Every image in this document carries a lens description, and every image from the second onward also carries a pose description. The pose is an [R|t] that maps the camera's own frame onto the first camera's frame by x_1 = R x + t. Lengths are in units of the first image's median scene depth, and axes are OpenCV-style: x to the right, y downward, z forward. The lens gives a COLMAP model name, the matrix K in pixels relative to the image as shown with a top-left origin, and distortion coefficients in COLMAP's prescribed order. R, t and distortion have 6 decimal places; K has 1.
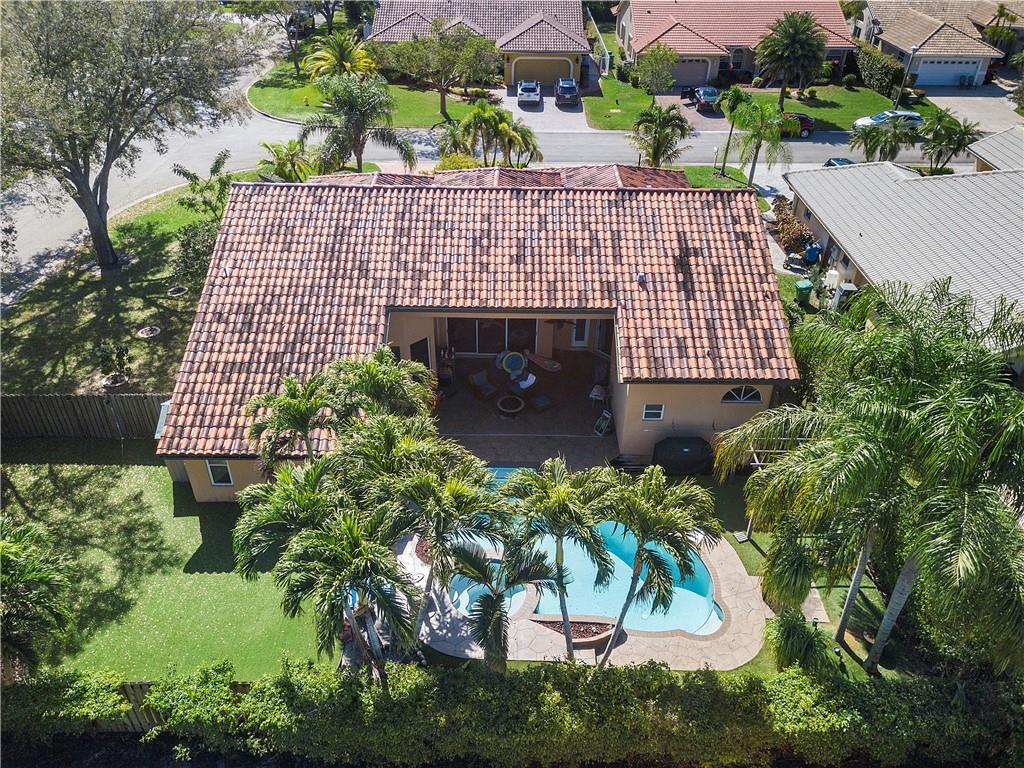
lens RADIAL K [[775.5, 0, 496.7], [0, 775.5, 387.4], [0, 0, 1]] dist [0.040332, 0.000126]
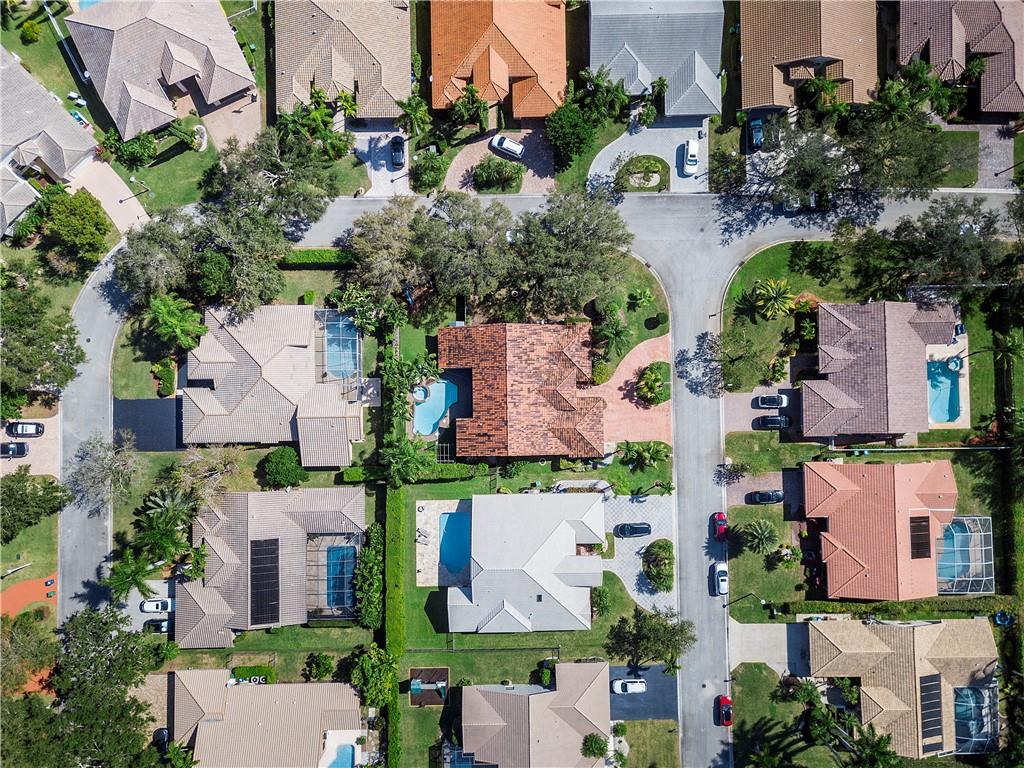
lens RADIAL K [[775.5, 0, 496.7], [0, 775.5, 387.4], [0, 0, 1]] dist [0.040332, 0.000126]
pose [[0.028437, 0.999418, -0.018835, 0.065749], [-0.590436, 0.031998, 0.806450, -3.802400], [0.806583, -0.011812, 0.591003, -1.516033]]
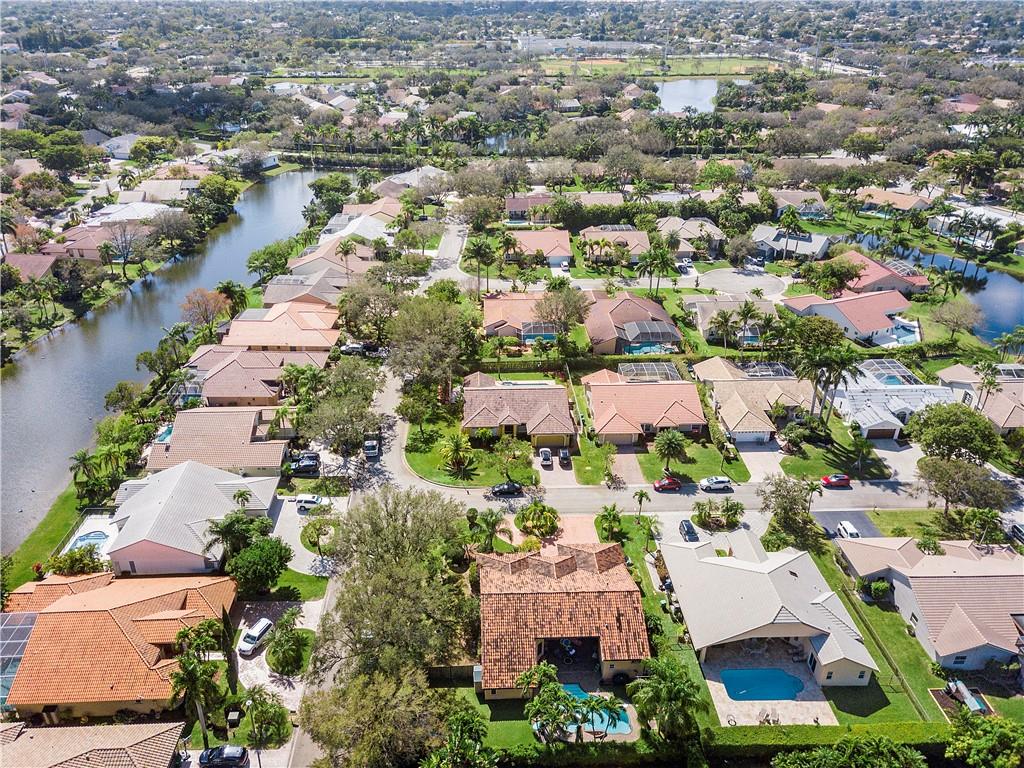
lens RADIAL K [[775.5, 0, 496.7], [0, 775.5, 387.4], [0, 0, 1]] dist [0.040332, 0.000126]
pose [[0.998704, -0.014238, 0.048862, -0.472318], [0.020492, 0.991303, -0.129991, -0.778655], [-0.046586, 0.130824, 0.990310, -2.637215]]
